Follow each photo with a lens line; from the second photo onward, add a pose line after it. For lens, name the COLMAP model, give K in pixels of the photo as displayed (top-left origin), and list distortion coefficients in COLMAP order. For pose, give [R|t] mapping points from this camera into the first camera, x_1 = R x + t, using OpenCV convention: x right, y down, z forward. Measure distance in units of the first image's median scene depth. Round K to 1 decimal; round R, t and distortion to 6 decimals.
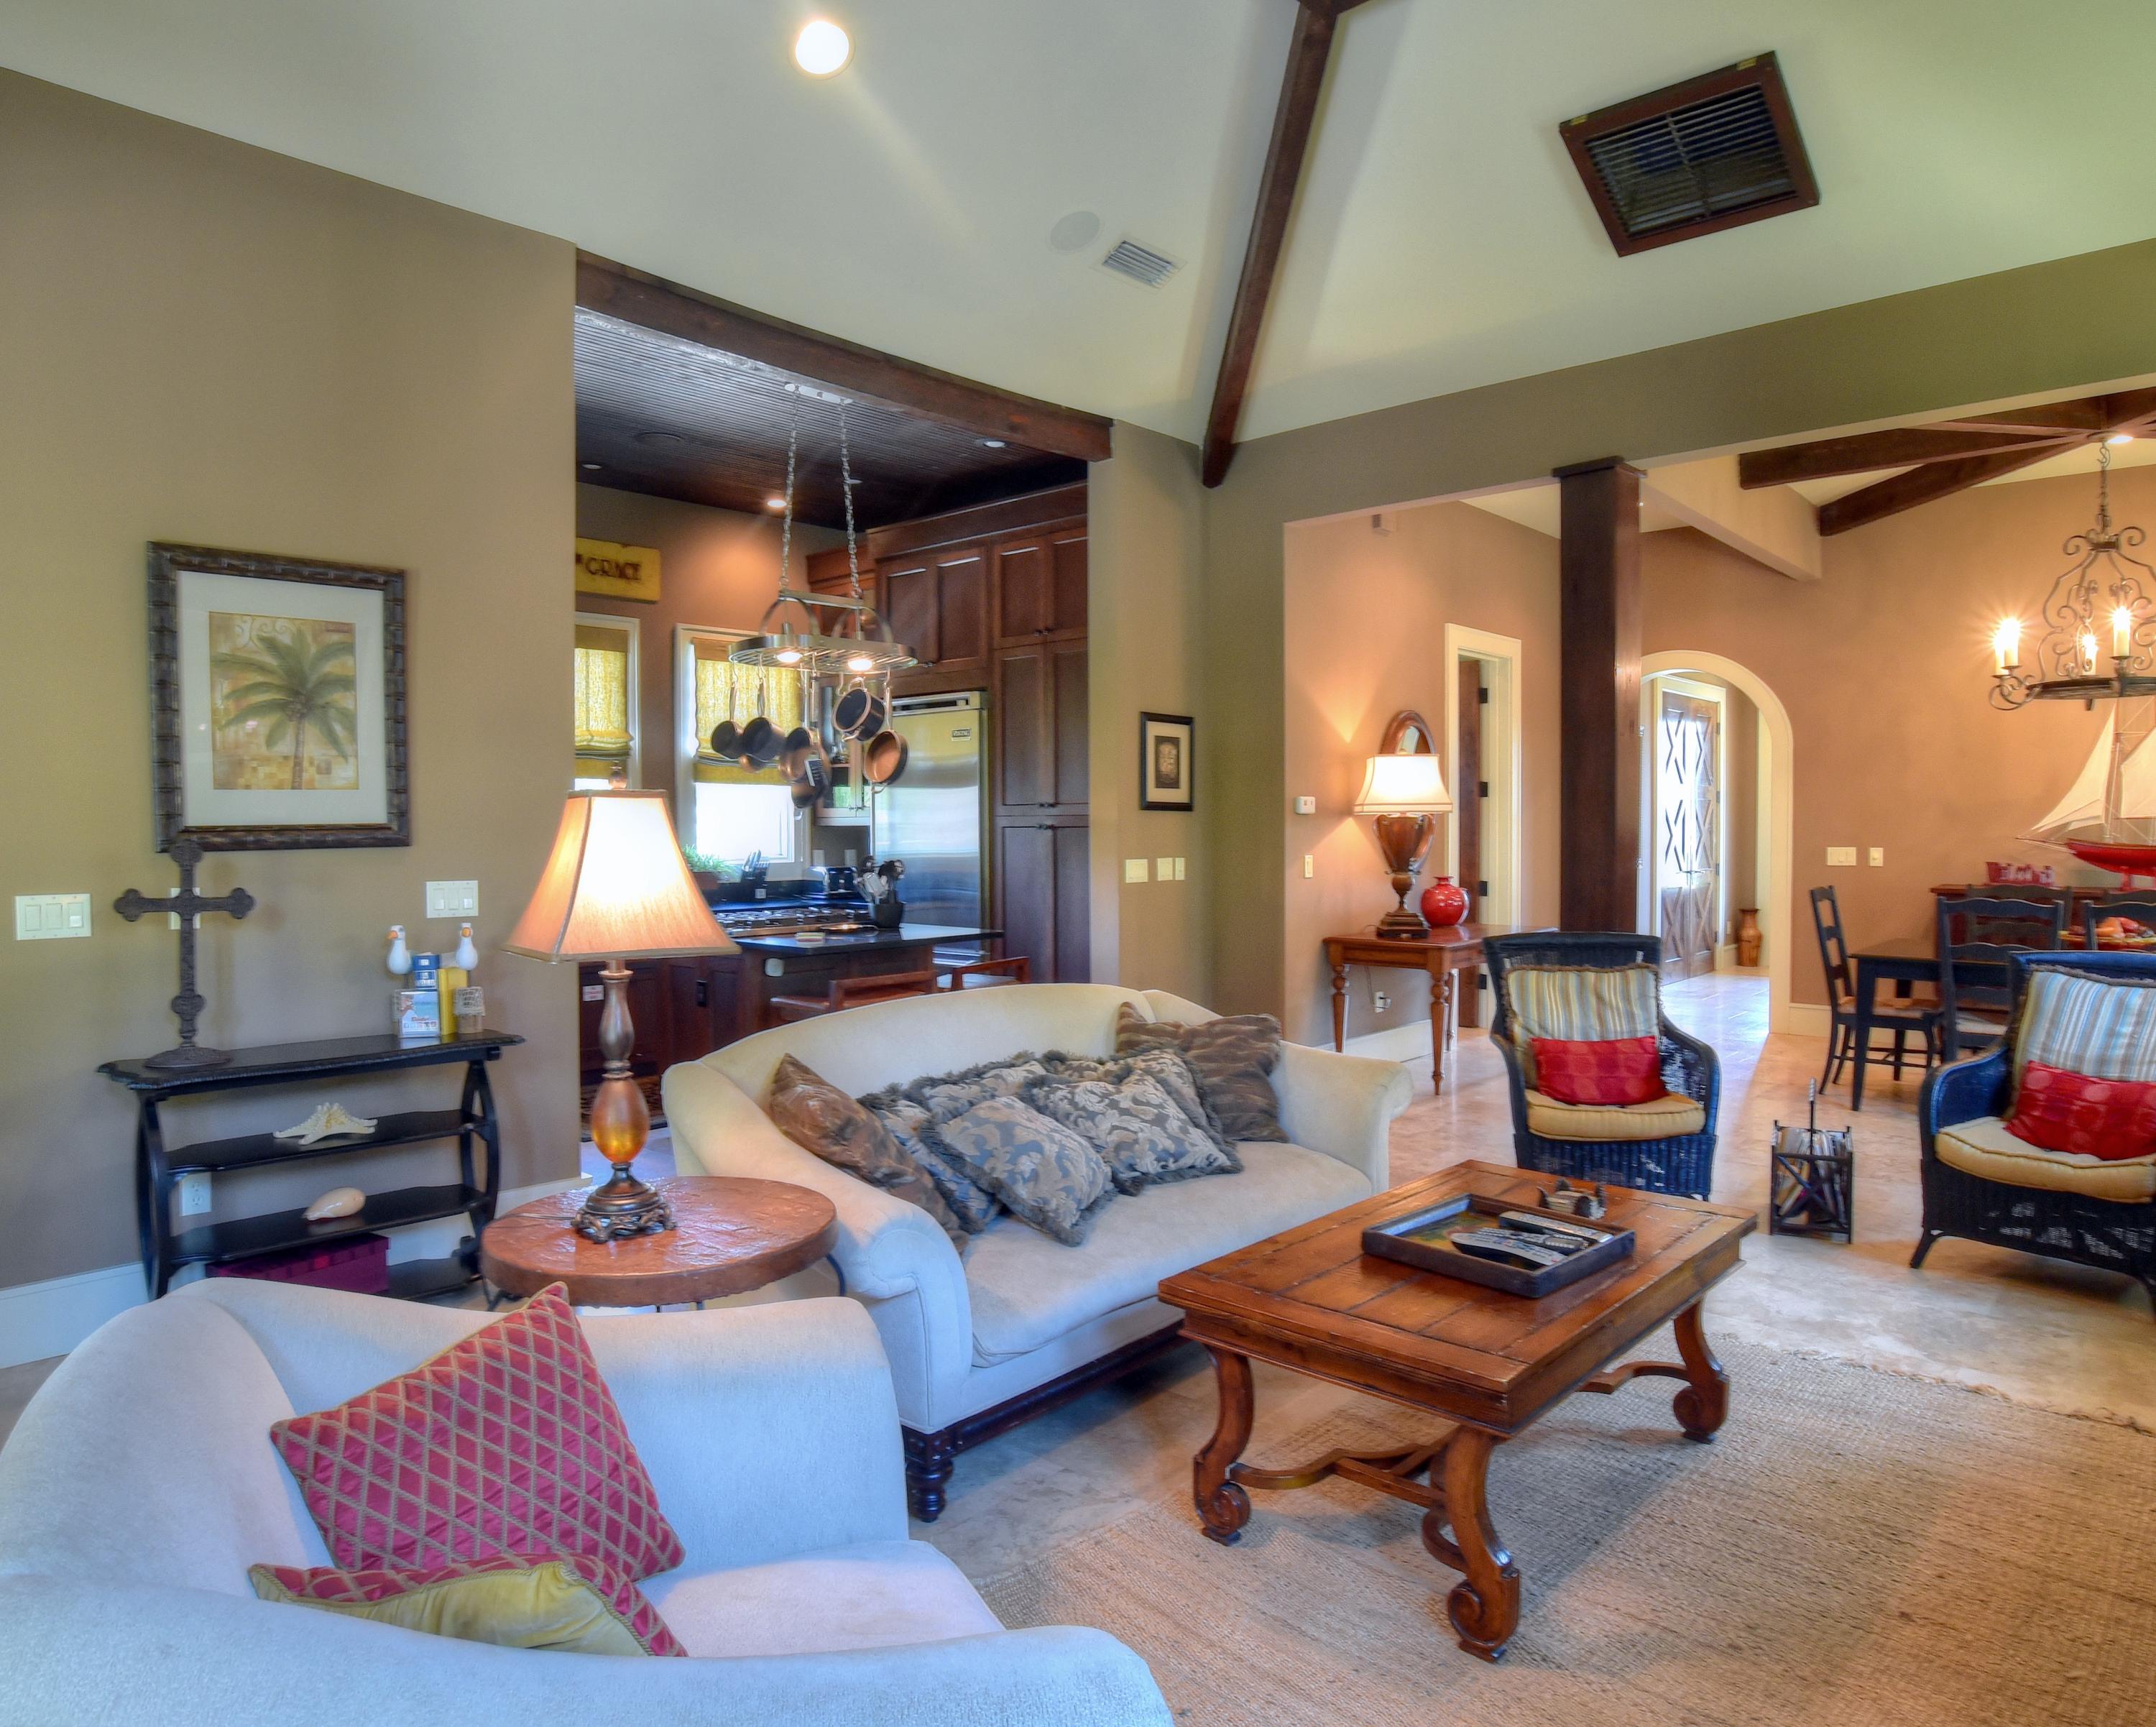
lens RADIAL K [[1329.9, 0, 1078.0], [0, 1329.9, 863.5], [0, 0, 1]] dist [-0.081742, 0.032498]
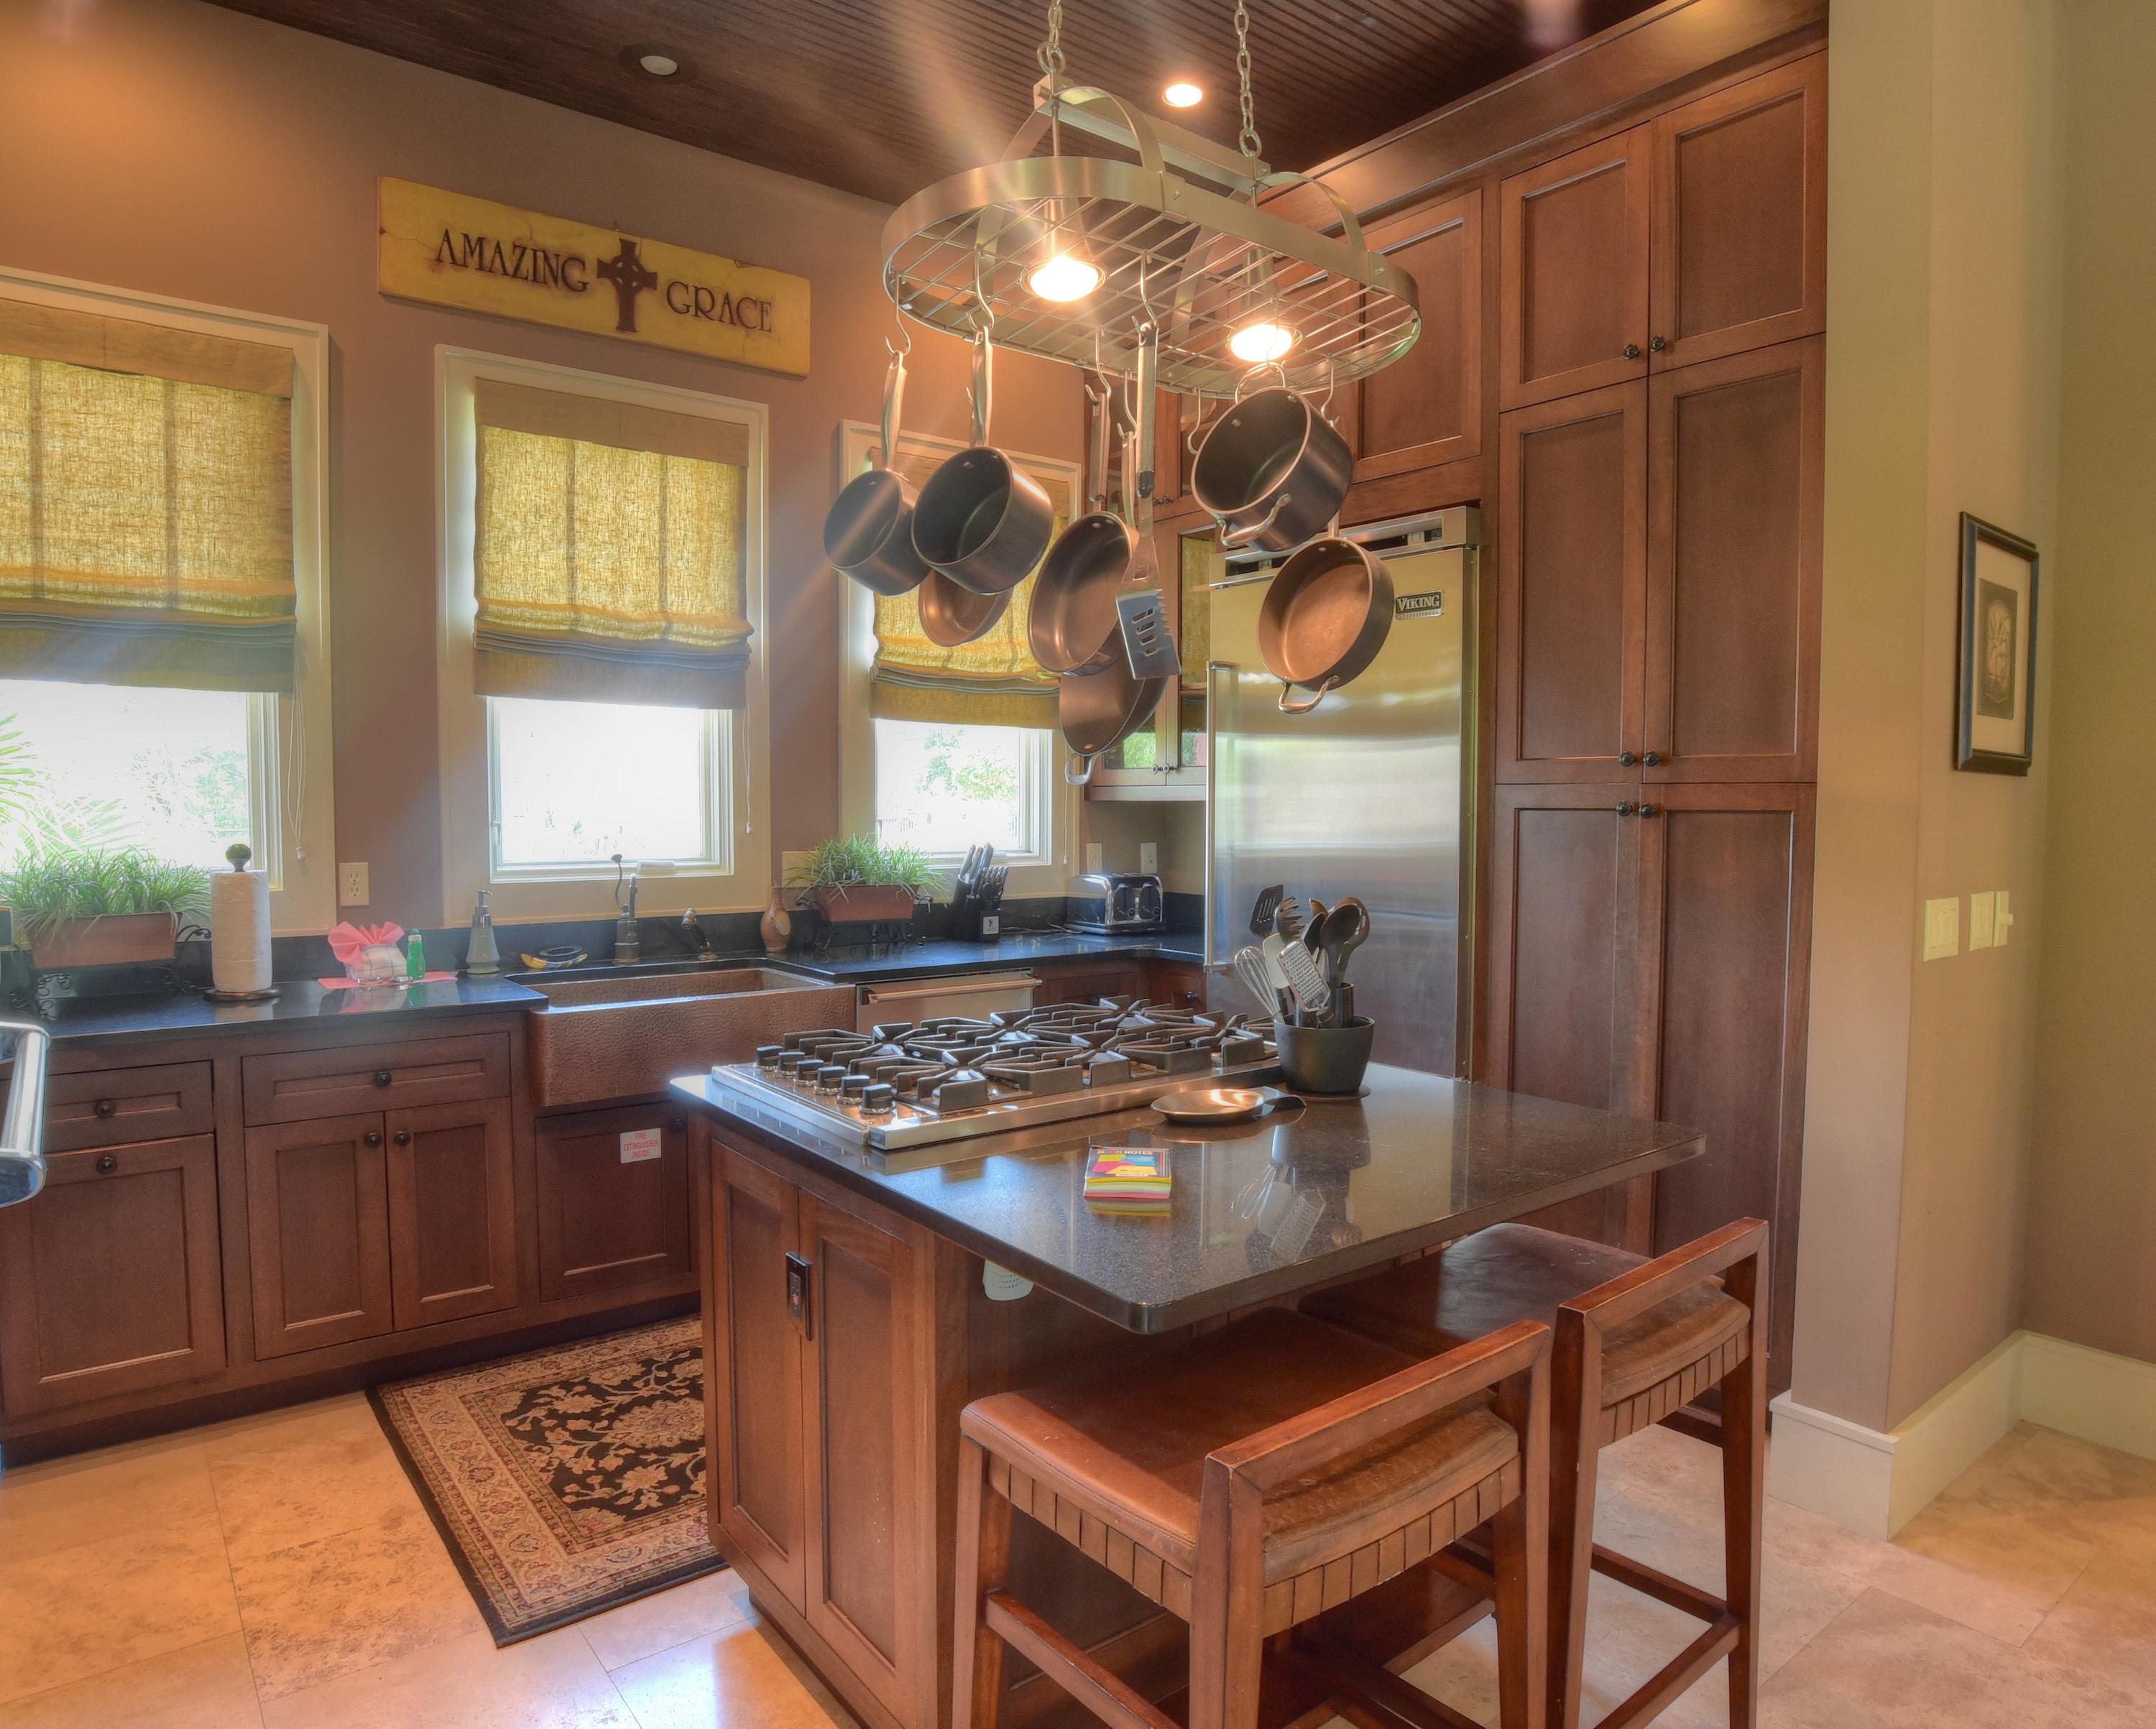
lens RADIAL K [[1315.3, 0, 1079.9], [0, 1315.3, 876.3], [0, 0, 1]] dist [-0.069510, 0.022816]
pose [[0.984038, 0.019716, -0.176863, -0.123885], [-0.014598, 0.999438, 0.030192, -0.015880], [0.177359, -0.027128, 0.983772, 0.541749]]
